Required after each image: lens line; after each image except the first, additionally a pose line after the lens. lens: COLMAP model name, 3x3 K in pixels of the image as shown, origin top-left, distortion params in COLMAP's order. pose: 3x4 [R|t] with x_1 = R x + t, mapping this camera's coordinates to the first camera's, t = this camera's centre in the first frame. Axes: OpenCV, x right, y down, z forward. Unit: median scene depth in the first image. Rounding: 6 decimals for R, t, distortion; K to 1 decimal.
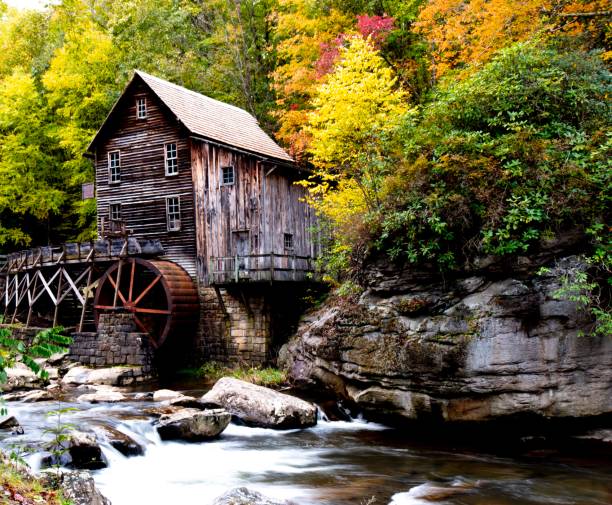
lens RADIAL K [[799.0, 0, 306.0], [0, 799.0, 252.5], [0, 0, 1]] dist [-0.000496, 0.050113]
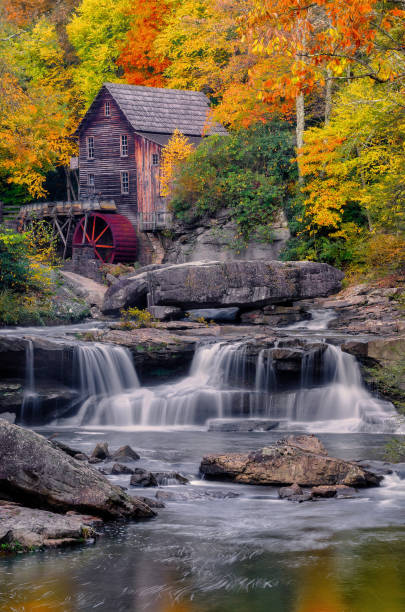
lens RADIAL K [[2081.8, 0, 202.5], [0, 2081.8, 306.0], [0, 0, 1]] dist [0.036331, 1.442923]
pose [[0.961200, 0.028691, -0.274356, 1.071953], [-0.009375, 0.997400, 0.071457, -0.100549], [0.275693, -0.066112, 0.958970, -2.769352]]
